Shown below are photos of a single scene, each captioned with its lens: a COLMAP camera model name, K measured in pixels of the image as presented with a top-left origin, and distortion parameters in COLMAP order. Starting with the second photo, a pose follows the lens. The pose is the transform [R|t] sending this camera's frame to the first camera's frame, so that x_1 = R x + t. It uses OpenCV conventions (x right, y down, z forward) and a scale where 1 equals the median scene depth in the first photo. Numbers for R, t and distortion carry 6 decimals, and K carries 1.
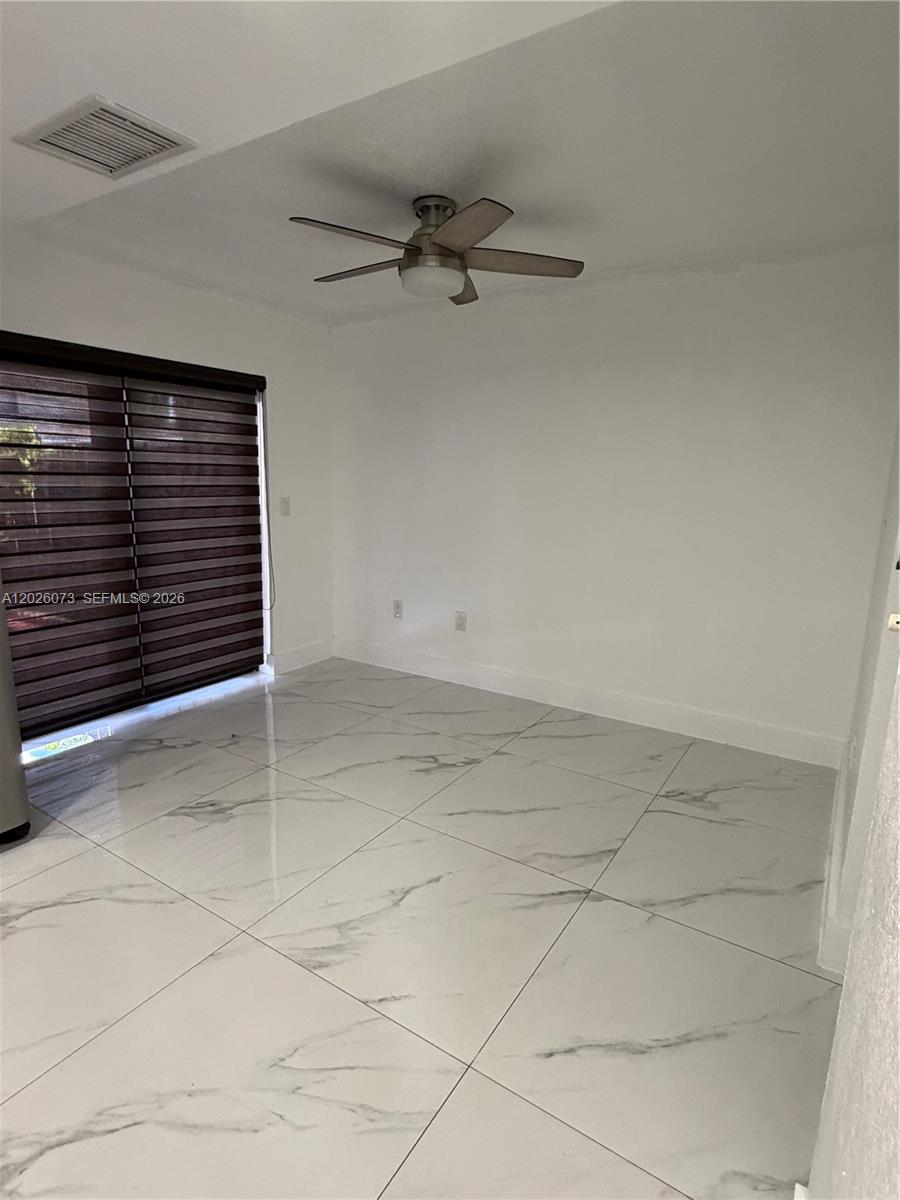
lens RADIAL K [[644.2, 0, 446.6], [0, 644.2, 598.7], [0, 0, 1]] dist [0.003996, -0.001776]
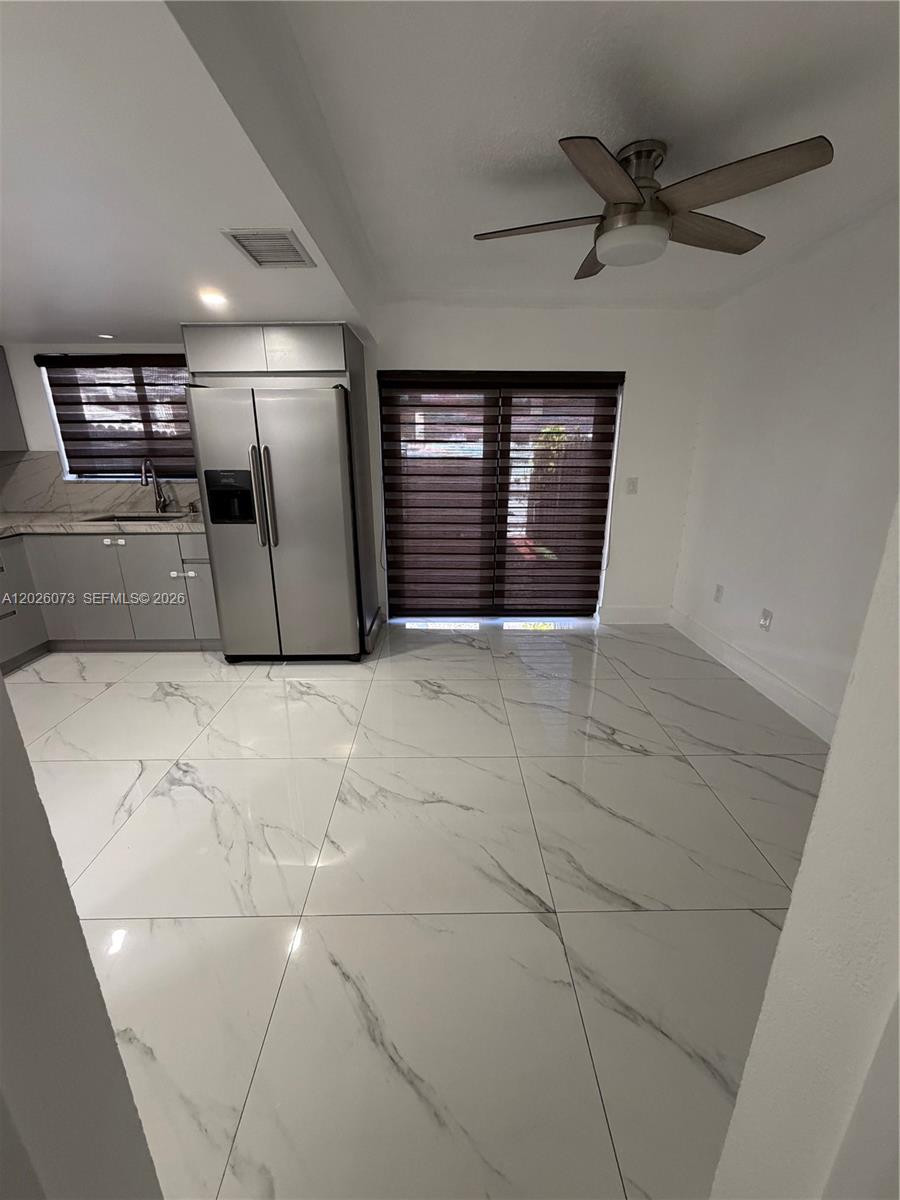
lens RADIAL K [[479.9, 0, 452.4], [0, 479.9, 596.1], [0, 0, 1]] dist [-0.000630, -0.000051]
pose [[0.558441, 0.221267, -0.799490, 0.488415], [-0.150587, 0.974798, 0.164600, -0.068157], [0.815761, 0.028474, 0.577687, 0.386302]]
